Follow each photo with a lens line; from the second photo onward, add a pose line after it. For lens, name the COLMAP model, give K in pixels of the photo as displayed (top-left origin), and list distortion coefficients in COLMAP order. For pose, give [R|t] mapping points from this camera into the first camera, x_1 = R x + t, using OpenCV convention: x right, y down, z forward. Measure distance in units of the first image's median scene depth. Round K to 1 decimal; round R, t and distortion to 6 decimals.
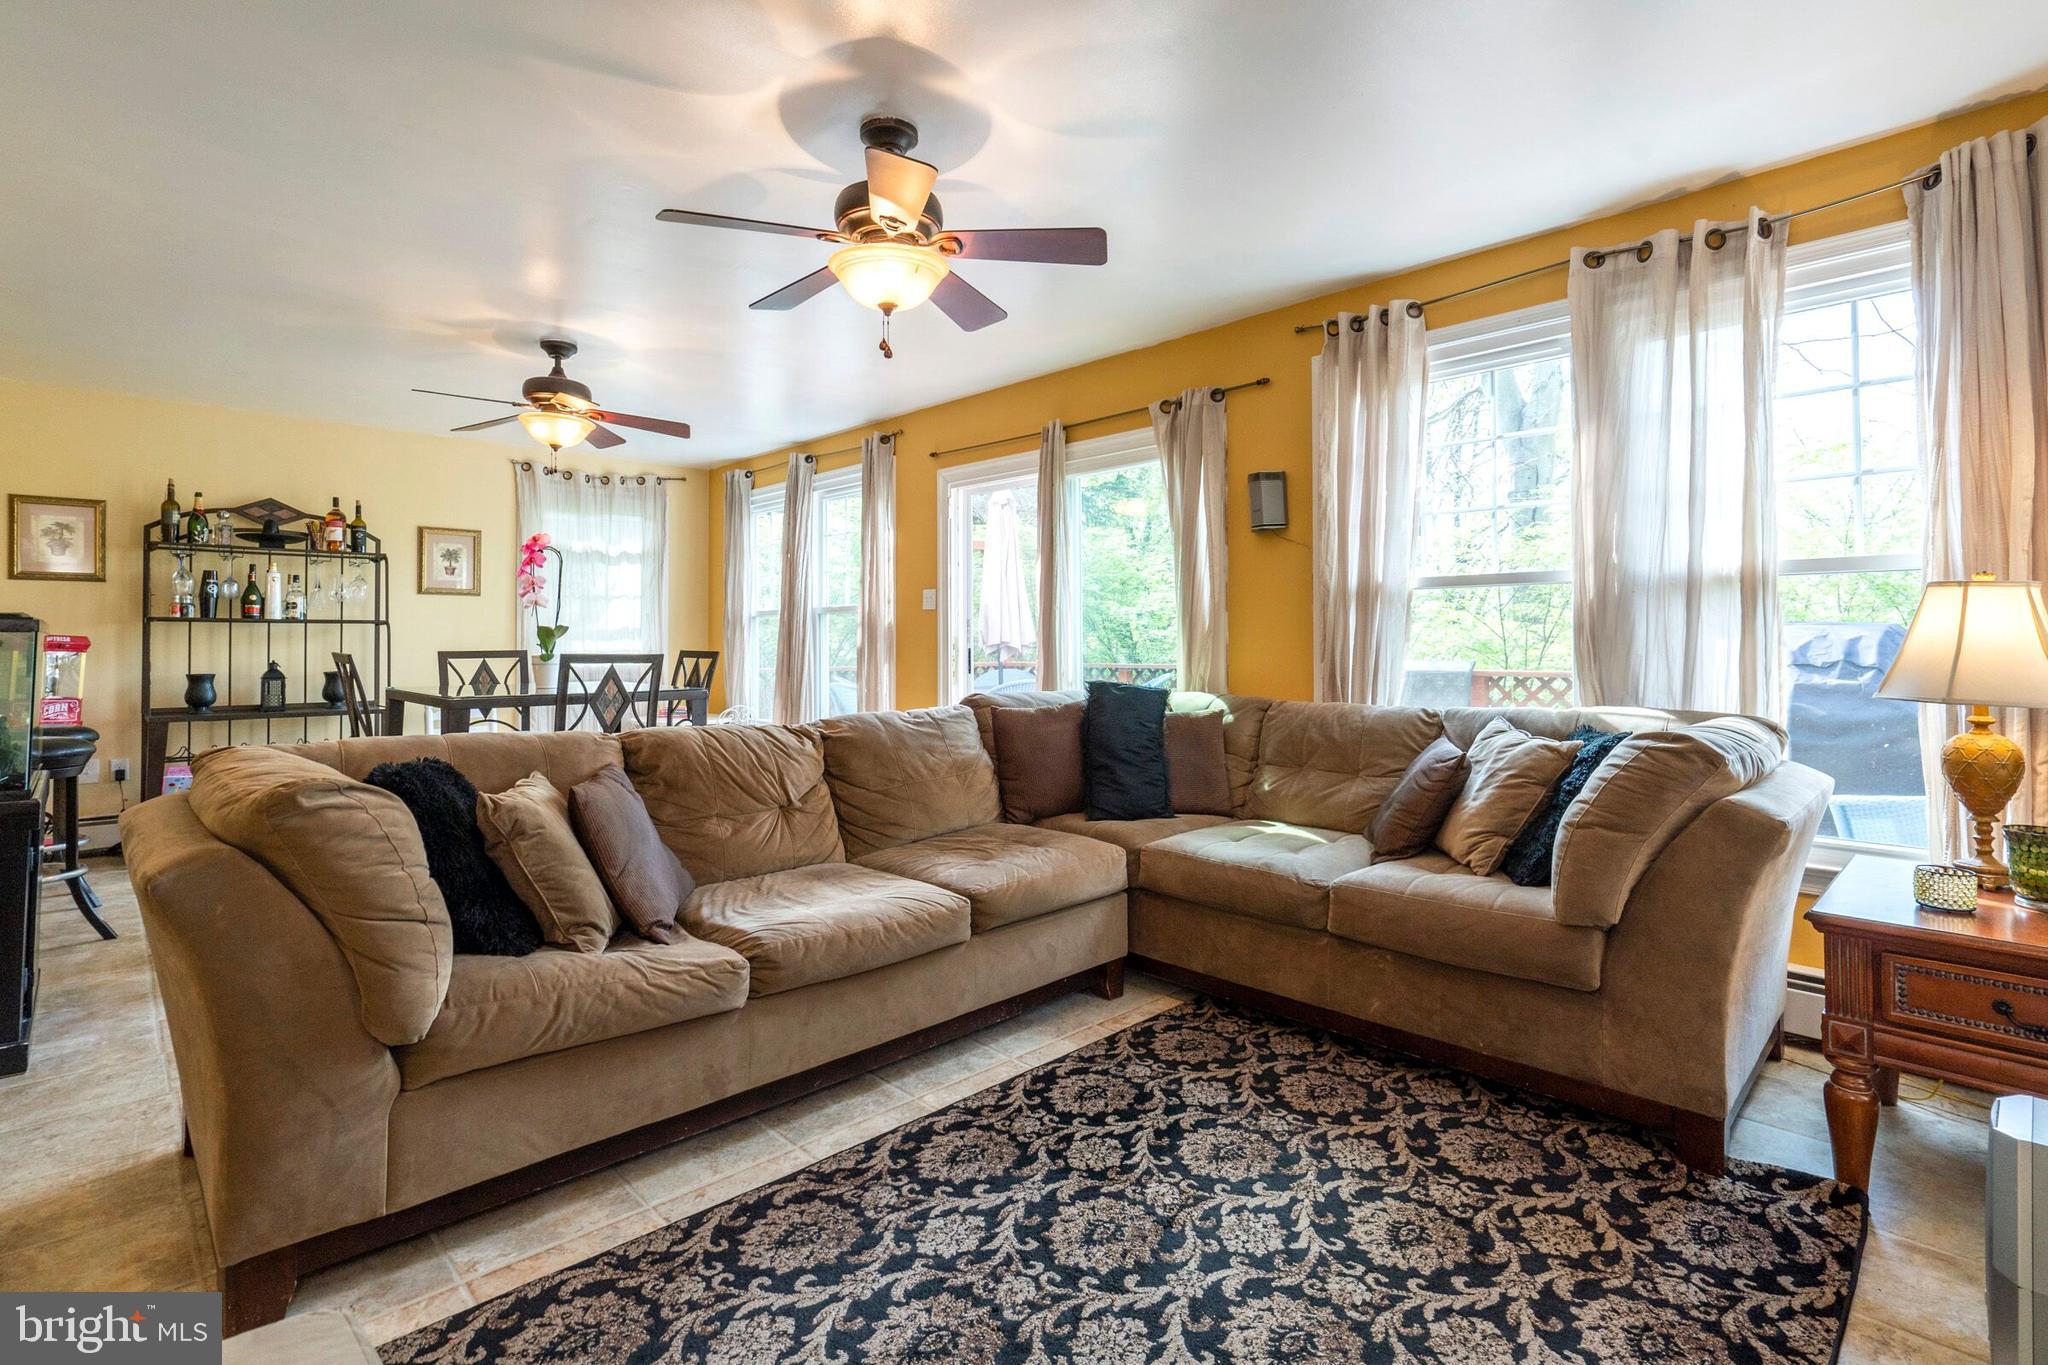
lens RADIAL K [[937.9, 0, 1041.5], [0, 937.9, 628.6], [0, 0, 1]] dist [-0.008105, 0.000965]
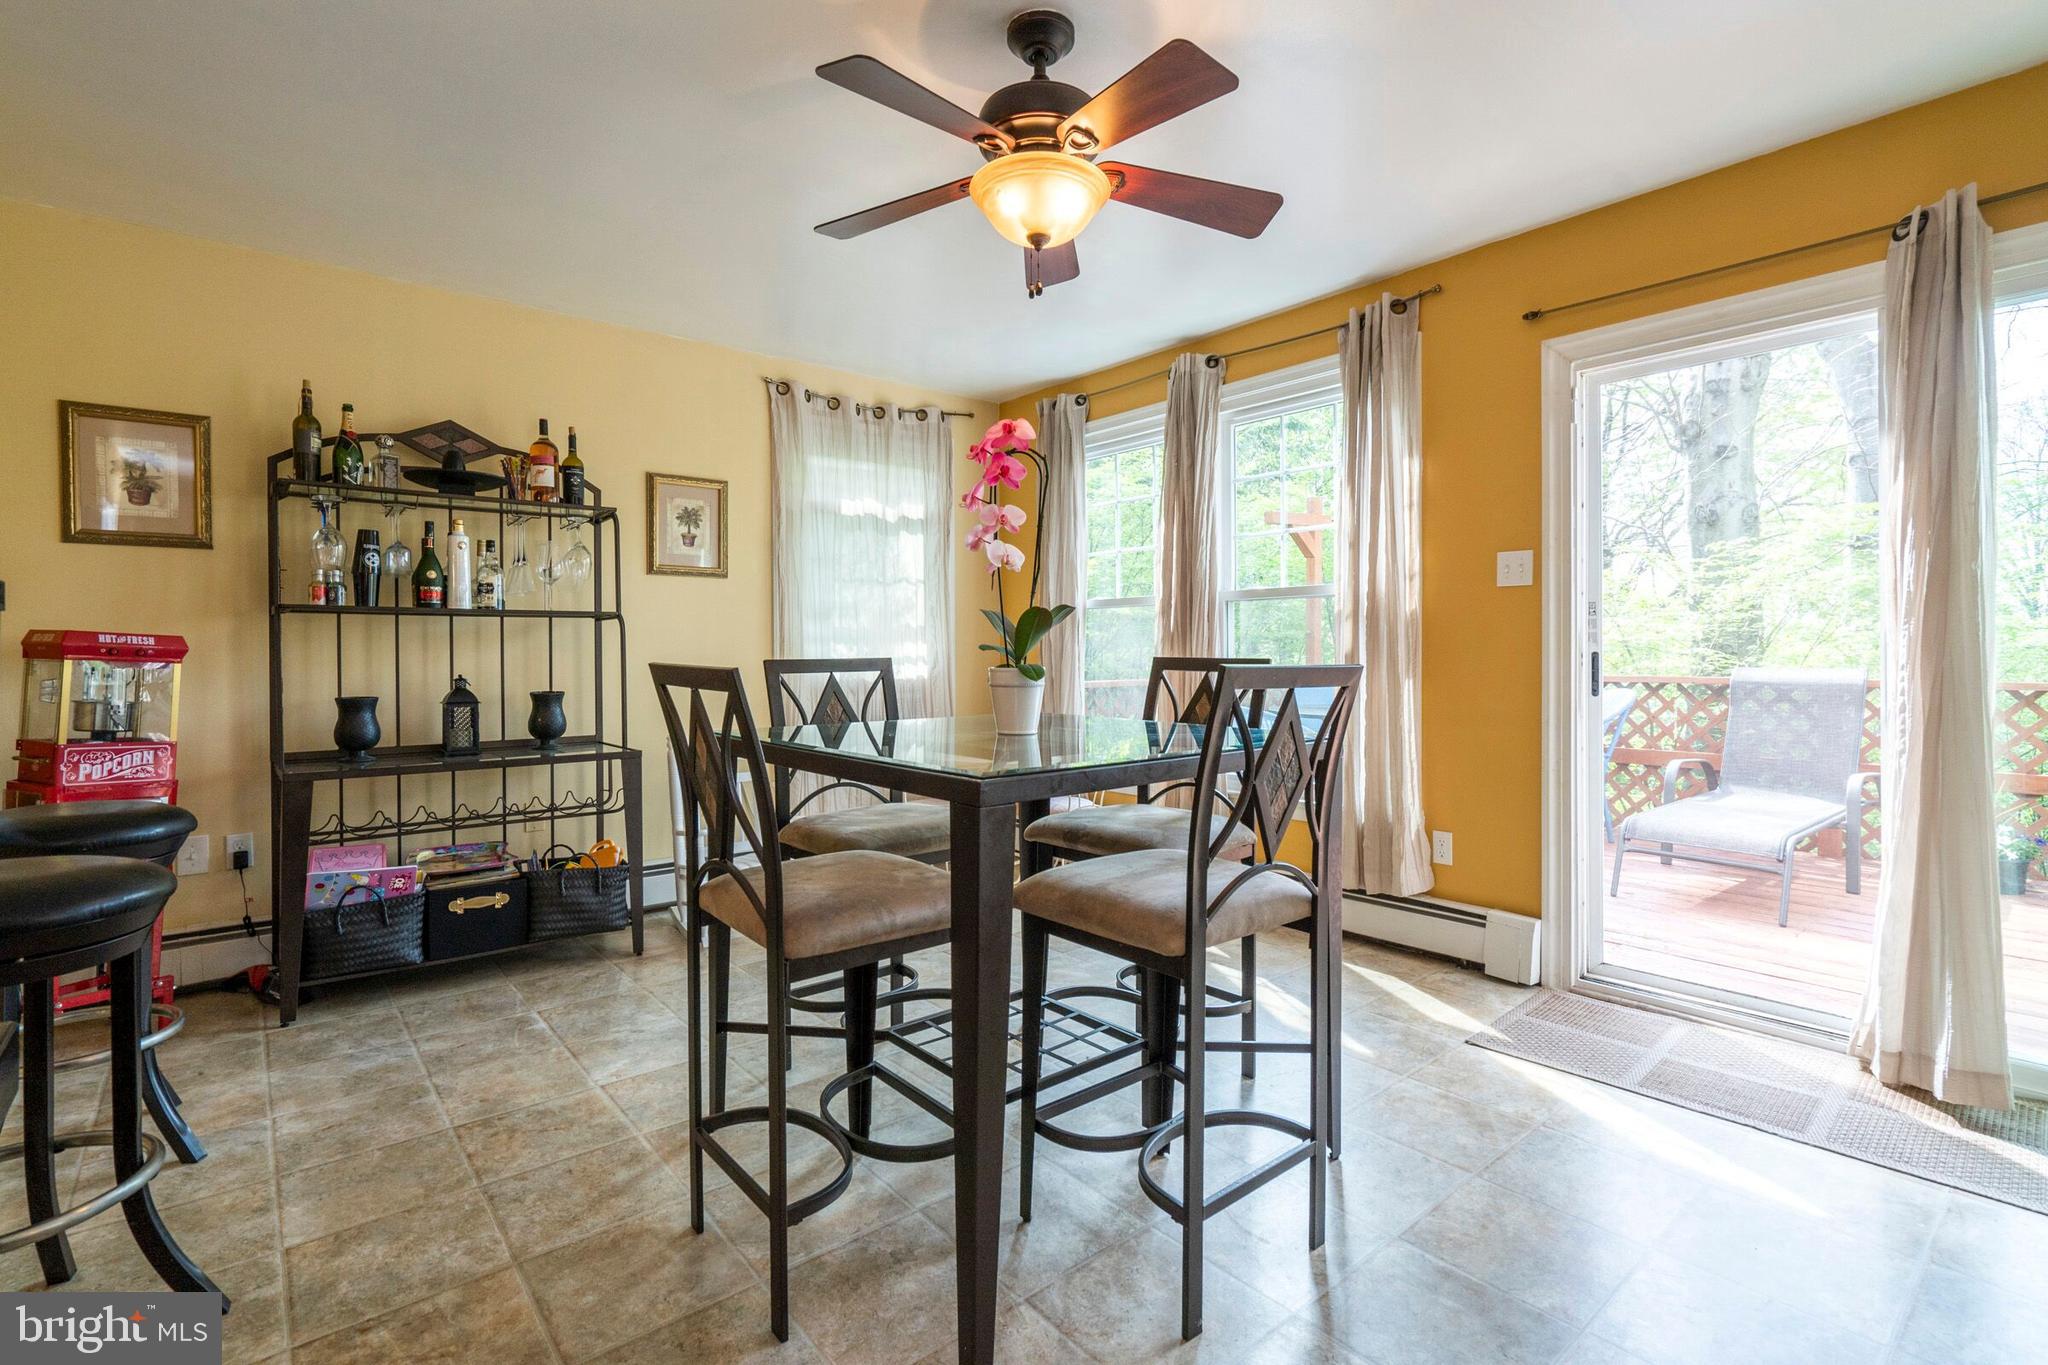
lens RADIAL K [[937.9, 0, 1008.8], [0, 937.9, 654.5], [0, 0, 1]] dist [-0.008105, 0.000965]
pose [[0.995066, -0.002933, -0.099177, -0.392928], [0.004977, 0.999780, 0.020368, 0.009337], [0.099095, -0.020762, 0.994861, 0.408880]]
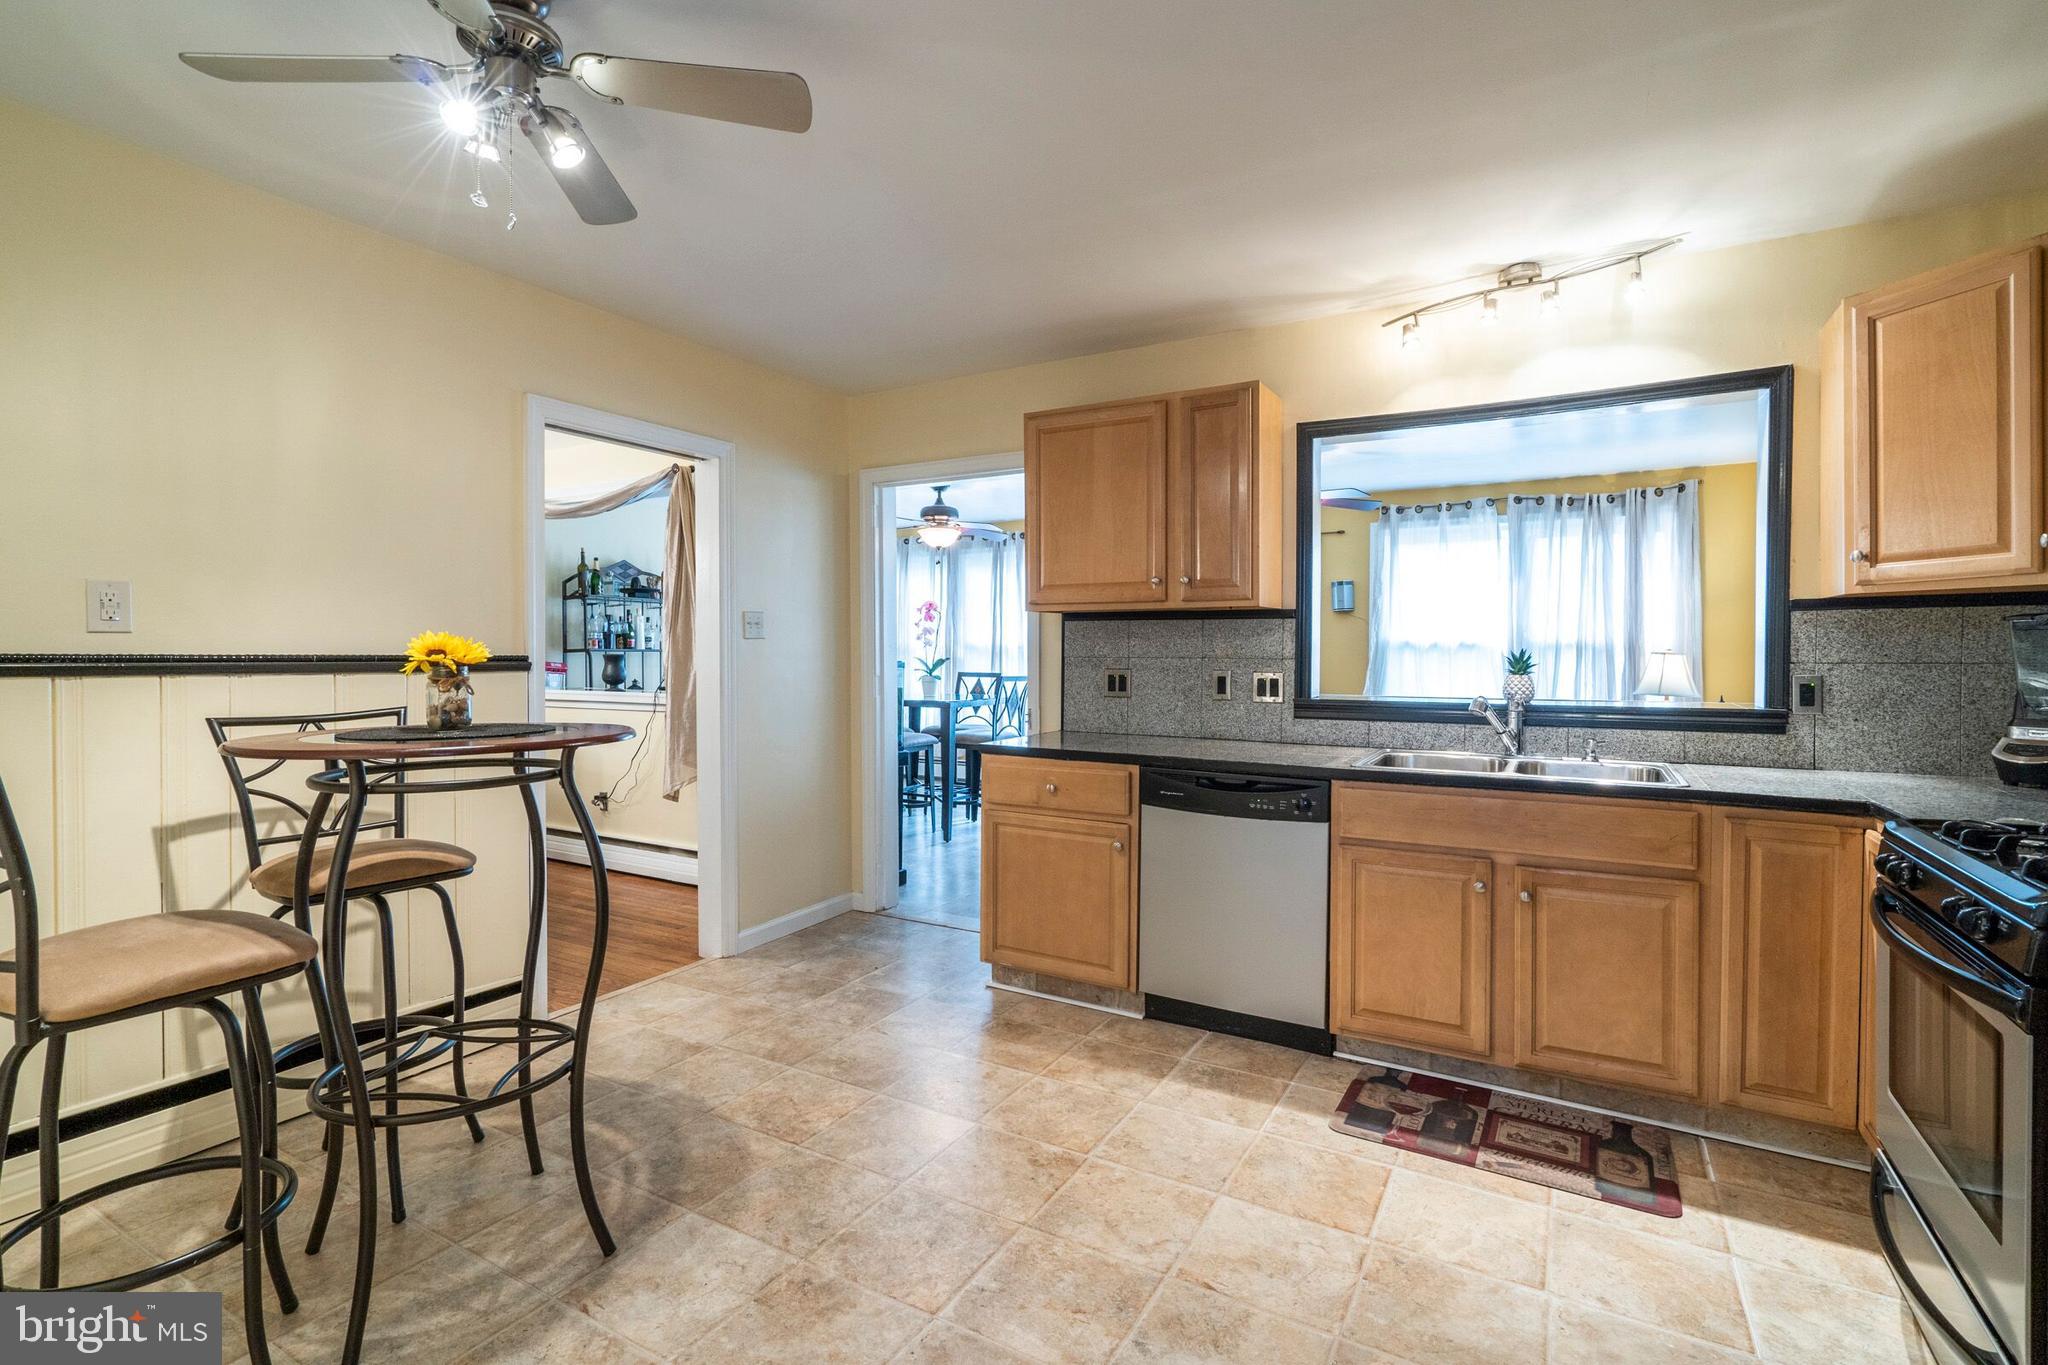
lens RADIAL K [[937.9, 0, 1029.4], [0, 937.9, 668.2], [0, 0, 1]] dist [-0.008105, 0.000965]
pose [[0.967500, 0.002775, 0.252857, -0.615296], [-0.009134, 0.999671, 0.023978, -0.020458], [-0.252707, -0.025508, 0.967207, -0.488971]]
